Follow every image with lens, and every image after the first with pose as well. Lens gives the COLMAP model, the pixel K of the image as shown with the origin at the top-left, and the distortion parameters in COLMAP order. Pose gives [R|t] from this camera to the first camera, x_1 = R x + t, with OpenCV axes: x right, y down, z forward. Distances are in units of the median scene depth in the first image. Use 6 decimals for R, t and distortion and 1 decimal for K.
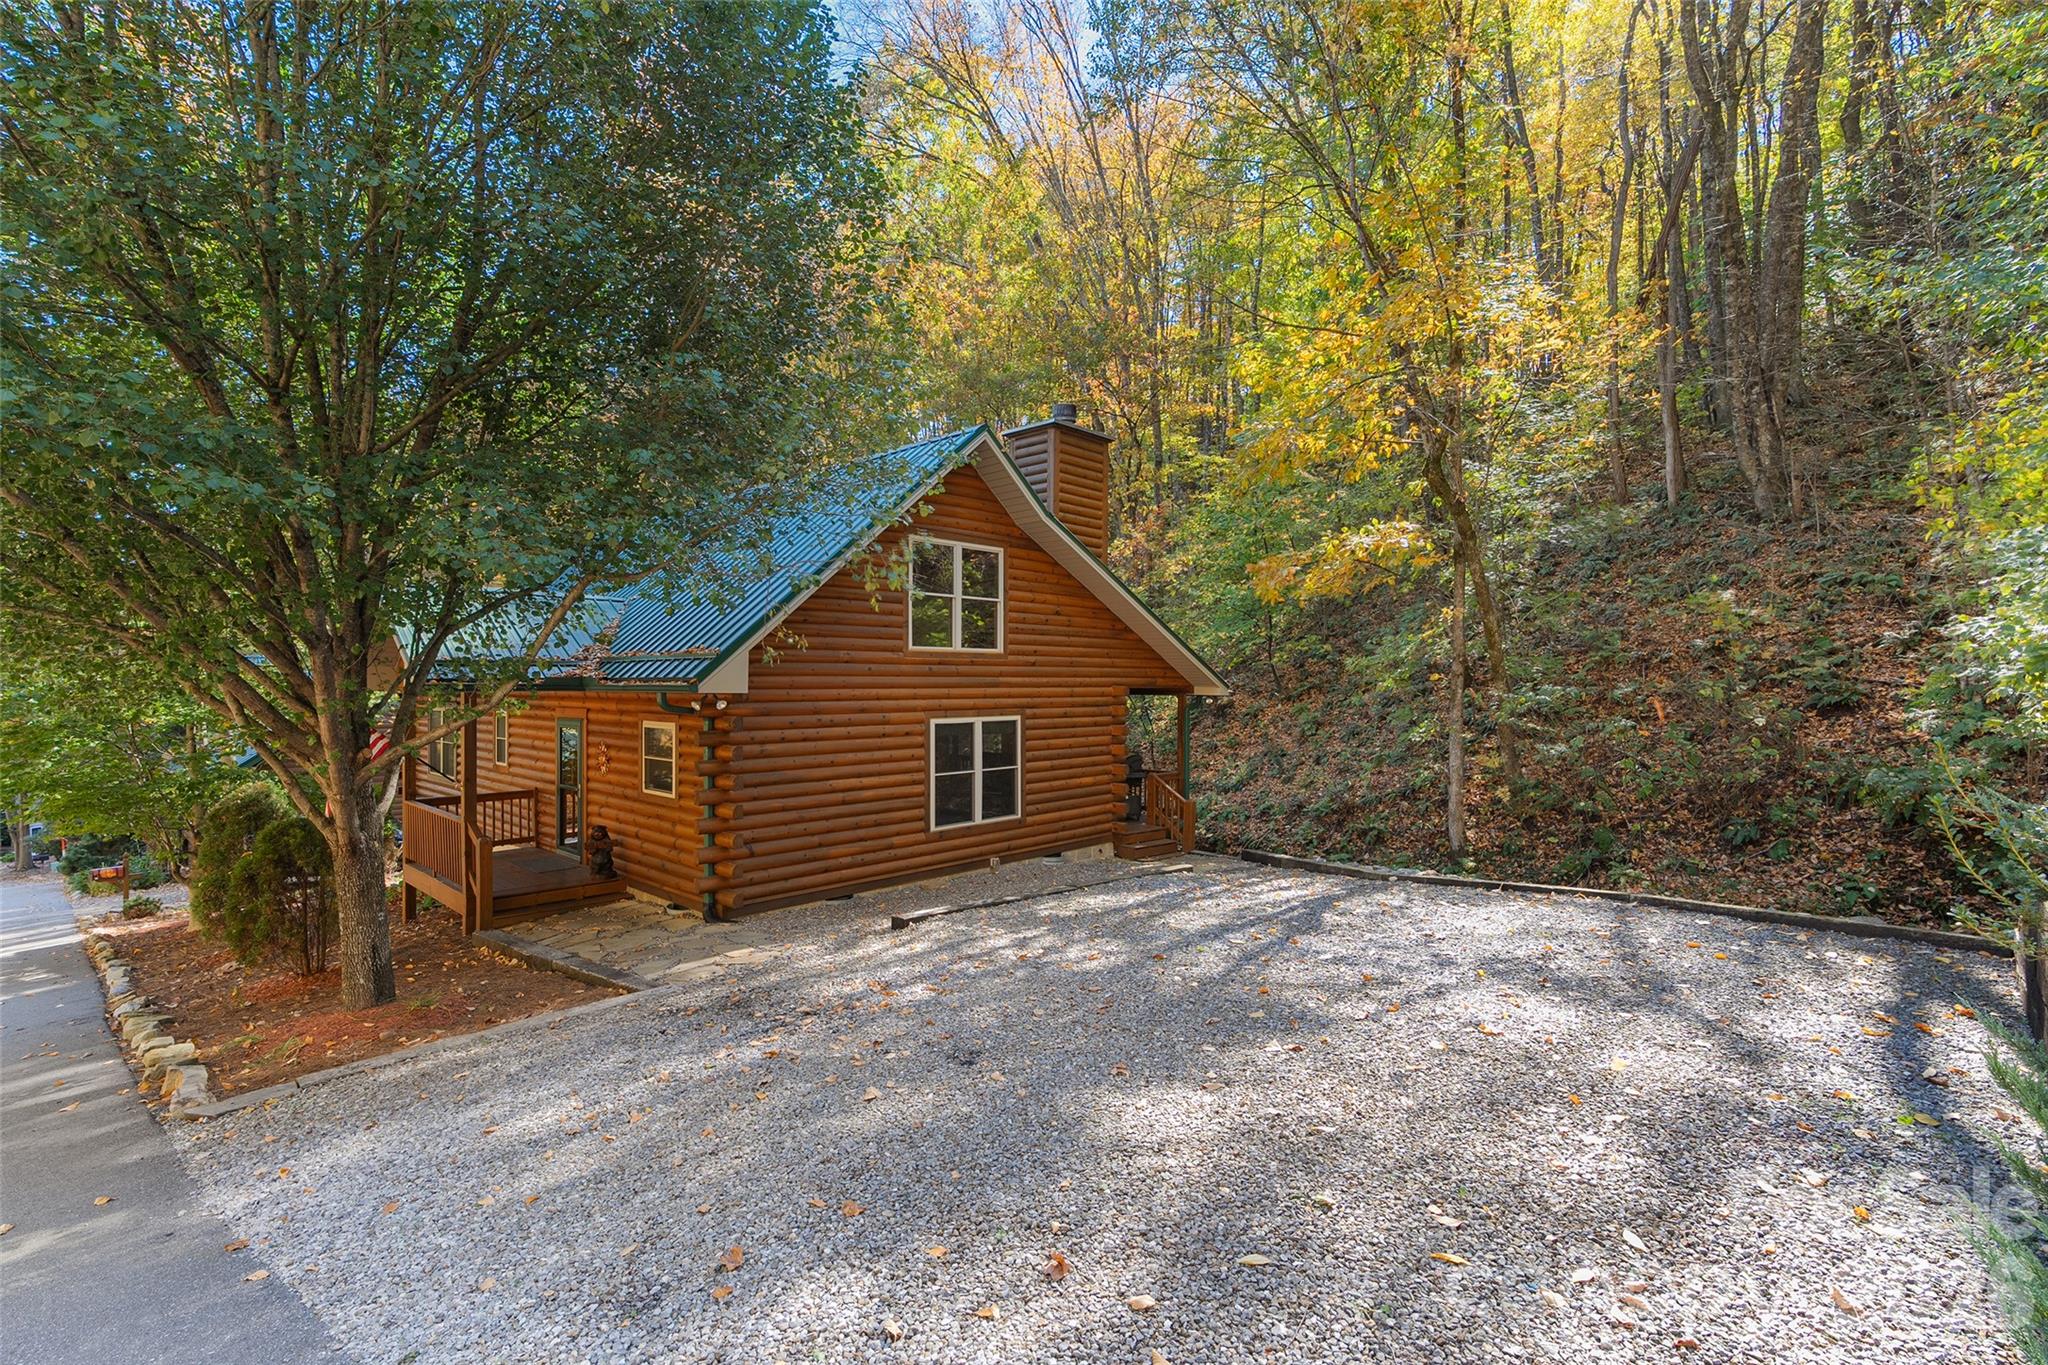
lens RADIAL K [[926.1, 0, 1028.1], [0, 926.1, 682.6], [0, 0, 1]] dist [-0.006349, 0.002472]
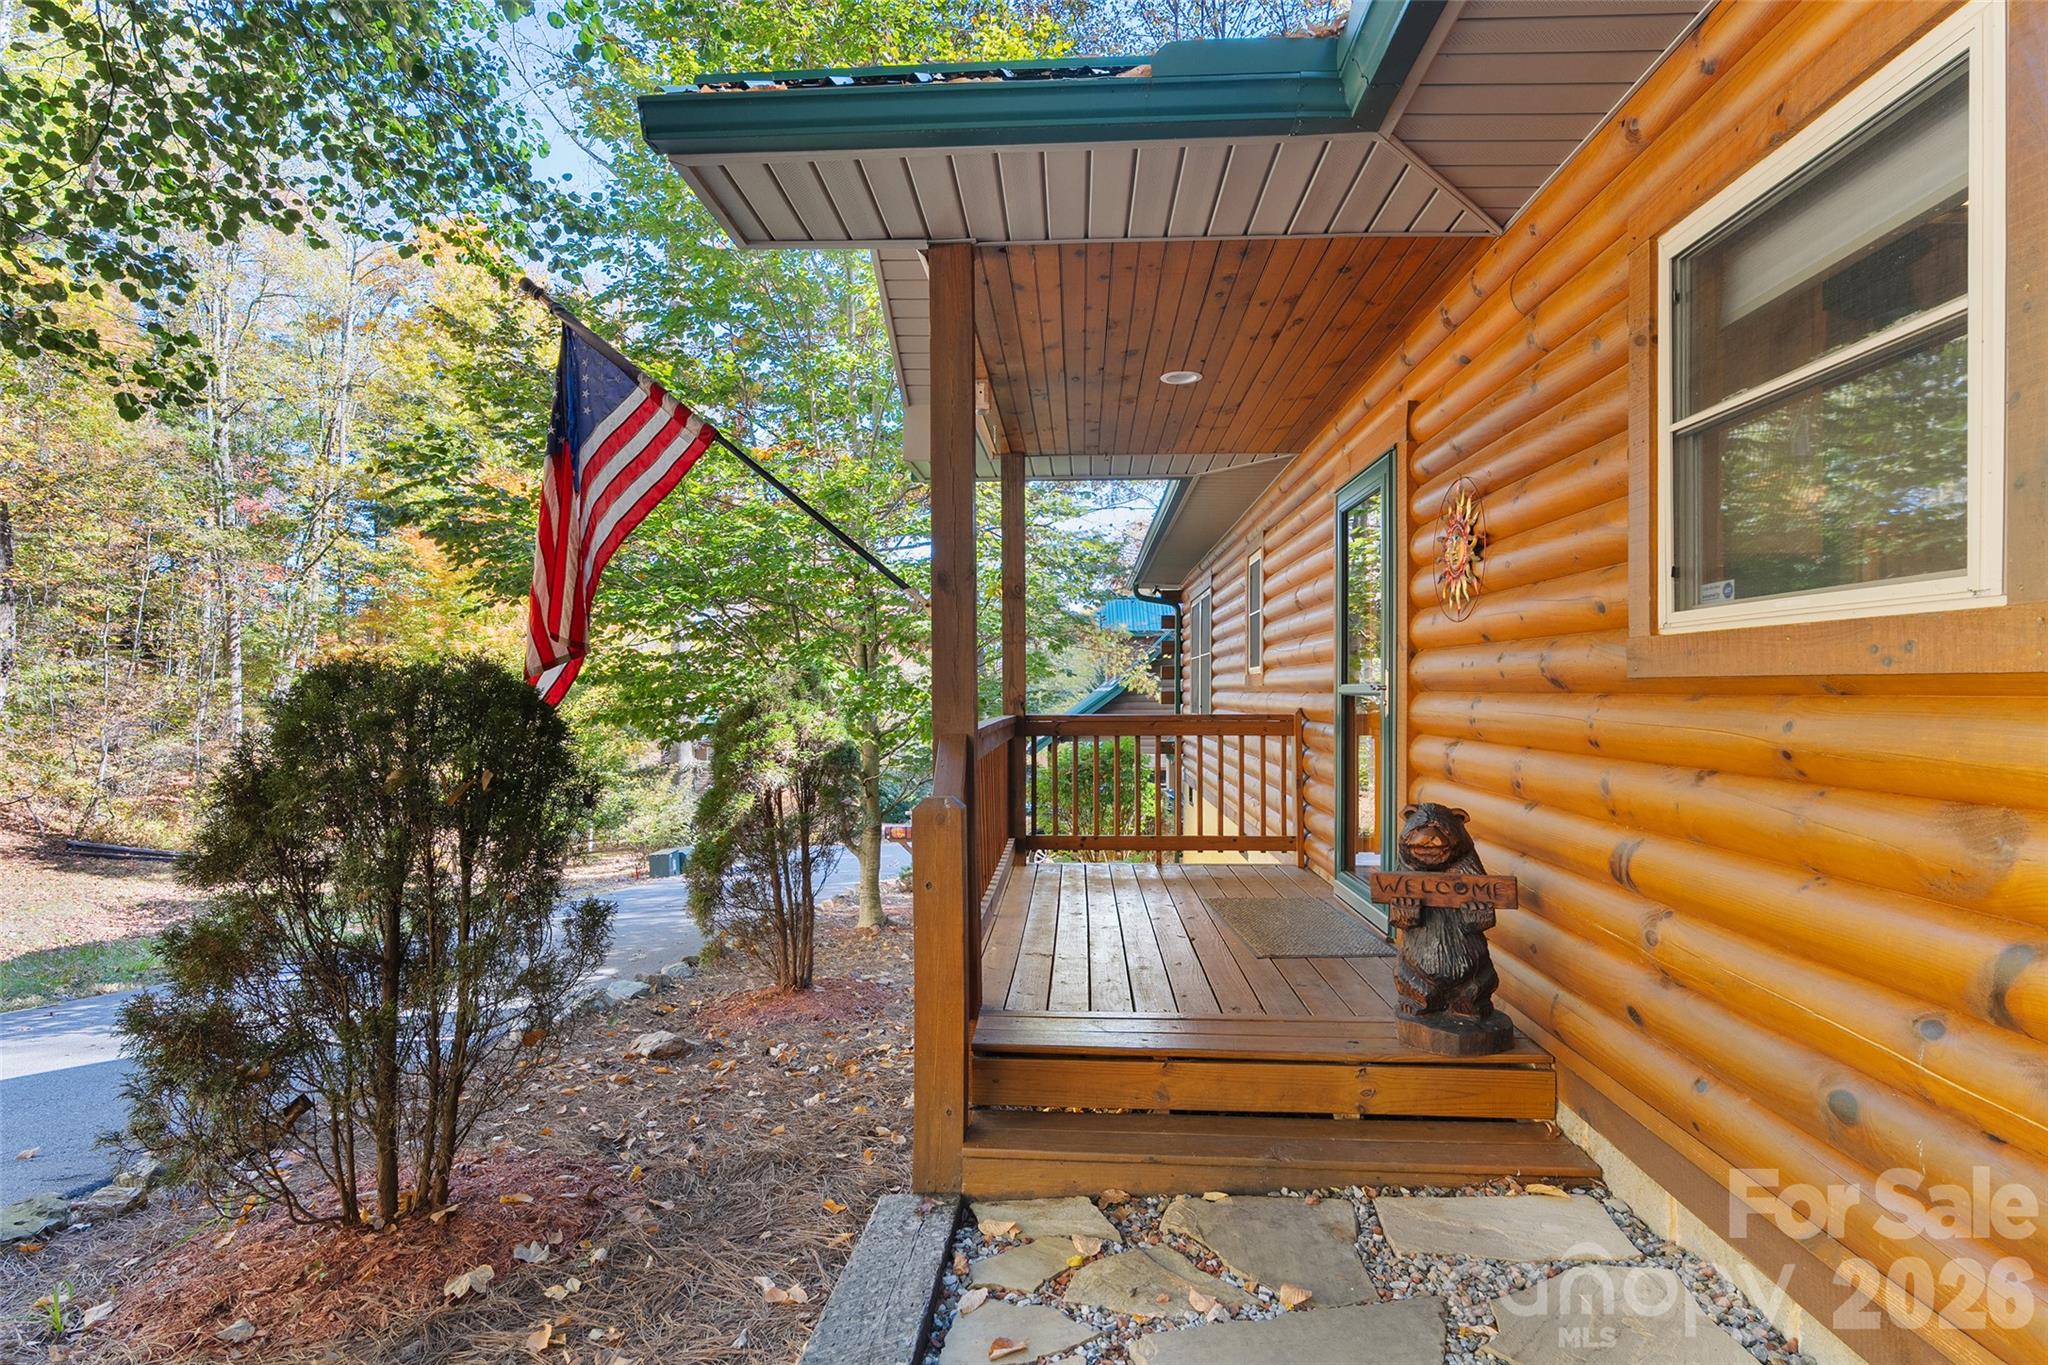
lens RADIAL K [[1065.1, 0, 1026.3], [0, 1065.1, 685.3], [0, 0, 1]] dist [-0.002342, 0.001300]
pose [[0.662359, 0.003286, -0.749179, -0.286580], [-0.004167, 0.999991, 0.000703, 0.107062], [0.749175, 0.002656, 0.662367, 0.642979]]
